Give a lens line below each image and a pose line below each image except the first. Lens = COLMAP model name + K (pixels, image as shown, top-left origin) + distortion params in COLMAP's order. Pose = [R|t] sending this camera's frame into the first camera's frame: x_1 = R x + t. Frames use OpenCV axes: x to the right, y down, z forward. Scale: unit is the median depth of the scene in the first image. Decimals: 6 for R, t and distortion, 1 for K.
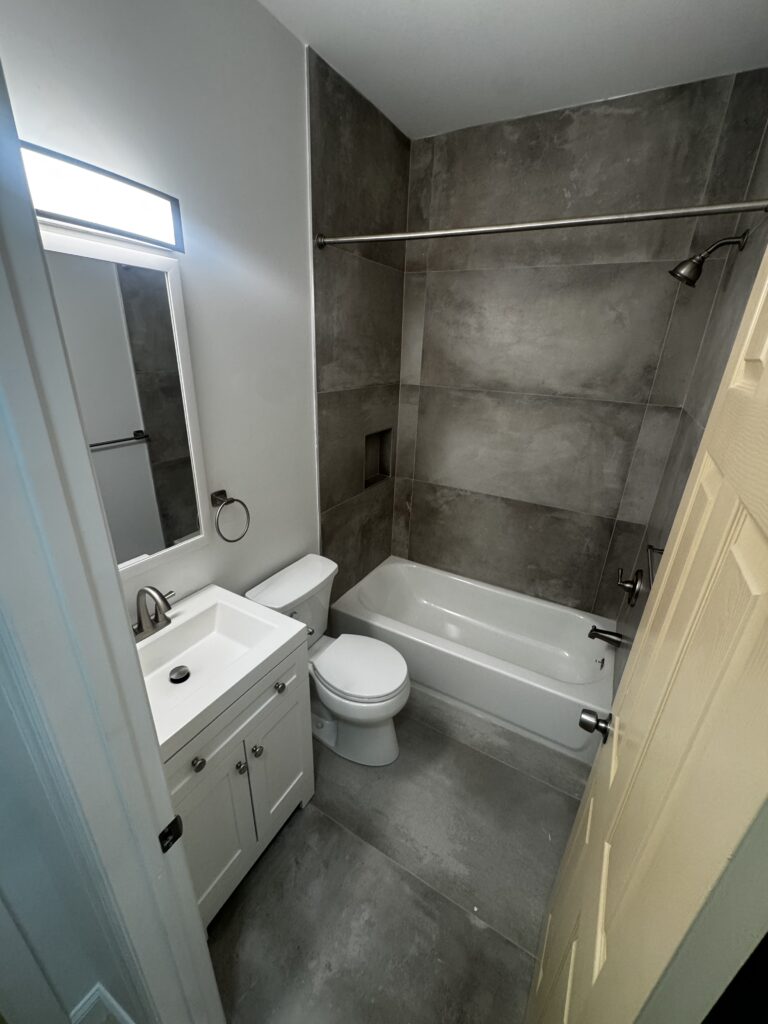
lens RADIAL K [[410.5, 0, 384.0], [0, 410.5, 512.0], [0, 0, 1]] dist [-0.001187, -0.000559]
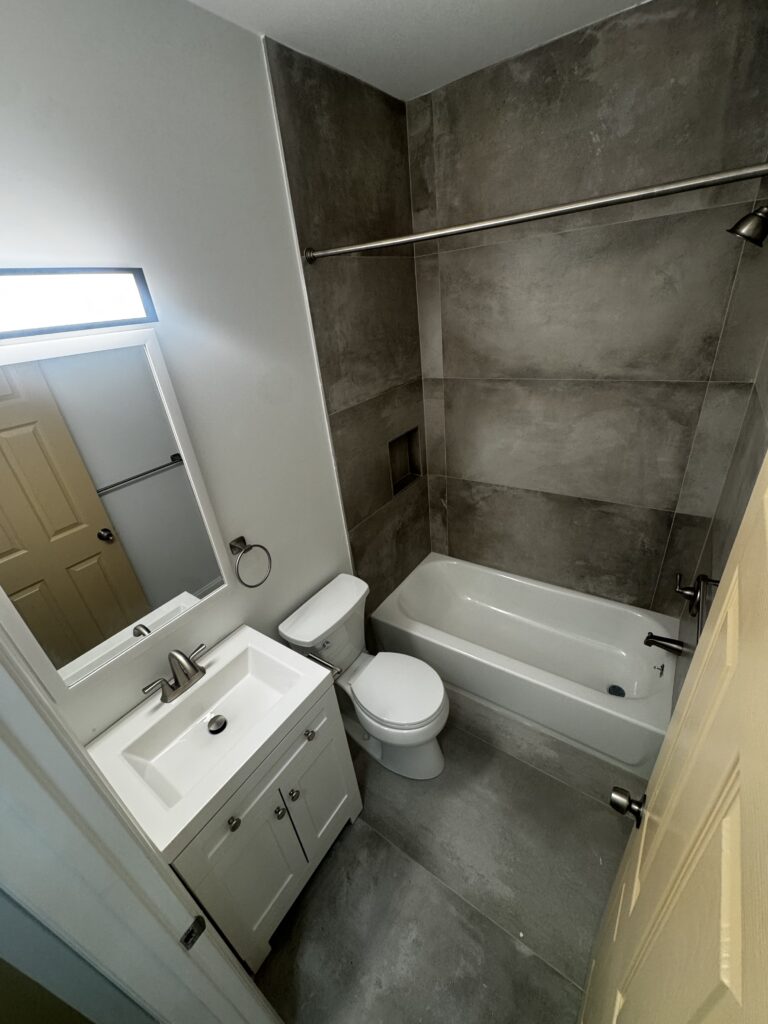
lens RADIAL K [[410.5, 0, 384.0], [0, 410.5, 512.0], [0, 0, 1]] dist [-0.001187, -0.000559]
pose [[0.986296, -0.078695, -0.145011, 0.086373], [0.093081, 0.991093, 0.095239, -0.144914], [0.136224, -0.107432, 0.984836, 0.048906]]
